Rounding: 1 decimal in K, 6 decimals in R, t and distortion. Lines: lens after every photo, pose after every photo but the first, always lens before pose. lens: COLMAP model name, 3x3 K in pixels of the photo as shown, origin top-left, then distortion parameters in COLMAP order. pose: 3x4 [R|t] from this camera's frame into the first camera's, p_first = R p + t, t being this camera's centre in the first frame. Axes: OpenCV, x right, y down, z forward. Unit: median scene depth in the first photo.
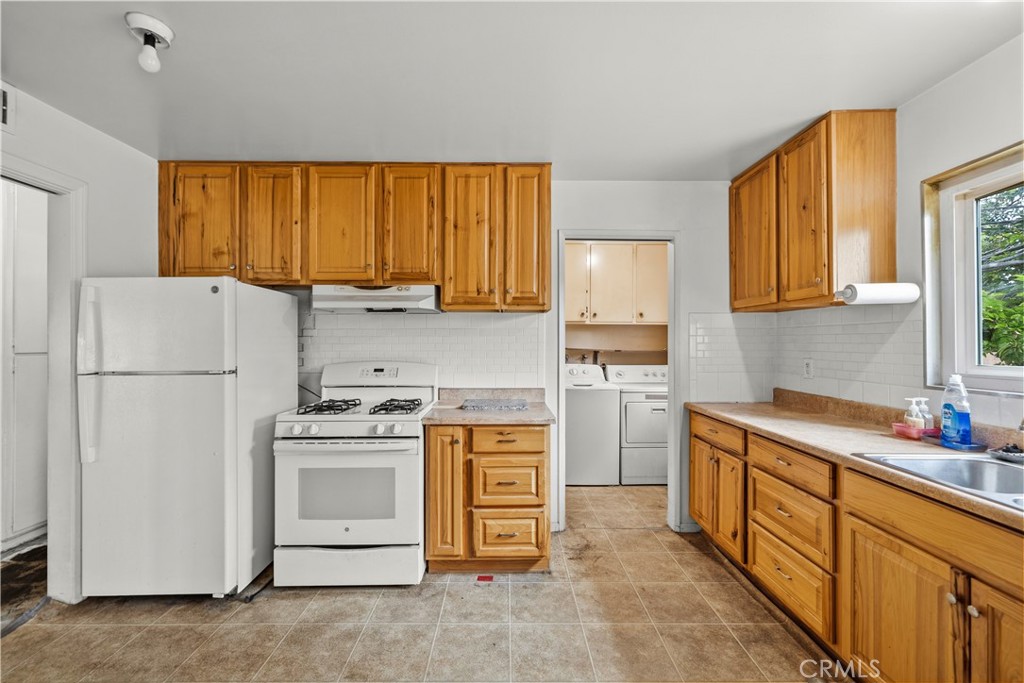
lens RADIAL K [[417.8, 0, 512.0], [0, 417.8, 341.5], [0, 0, 1]] dist [-0.002477, -0.000277]
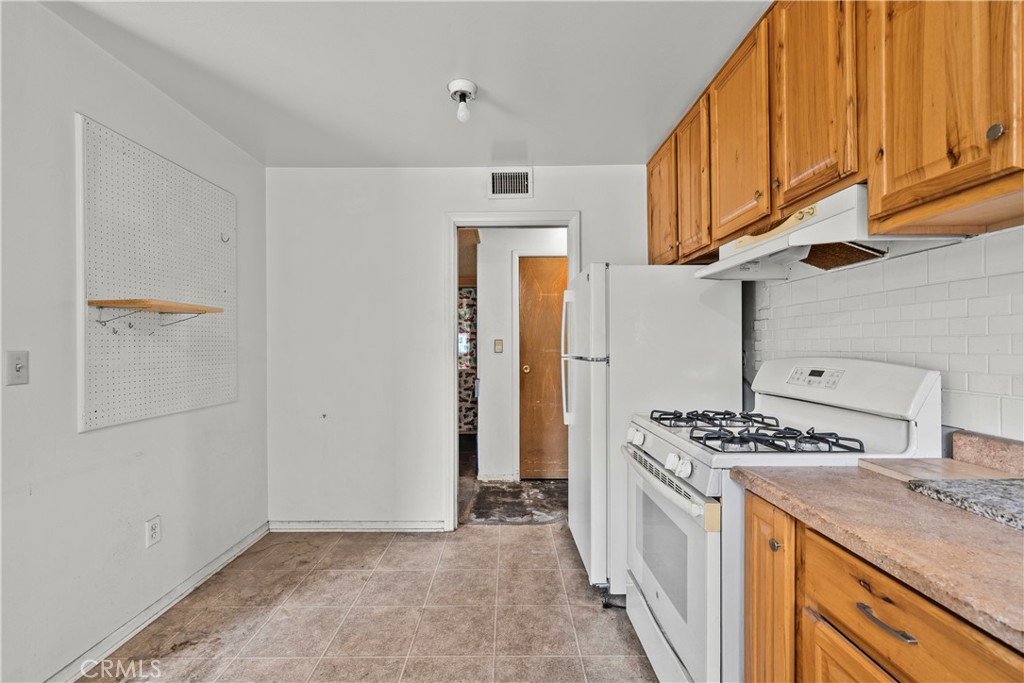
lens RADIAL K [[430.8, 0, 509.1], [0, 430.8, 343.8], [0, 0, 1]] dist [-0.001513, -0.000118]
pose [[-0.009170, -0.003578, -0.999952, 0.280106], [0.007624, 0.999964, -0.003648, 0.032523], [0.999929, -0.007657, -0.009142, 0.673634]]
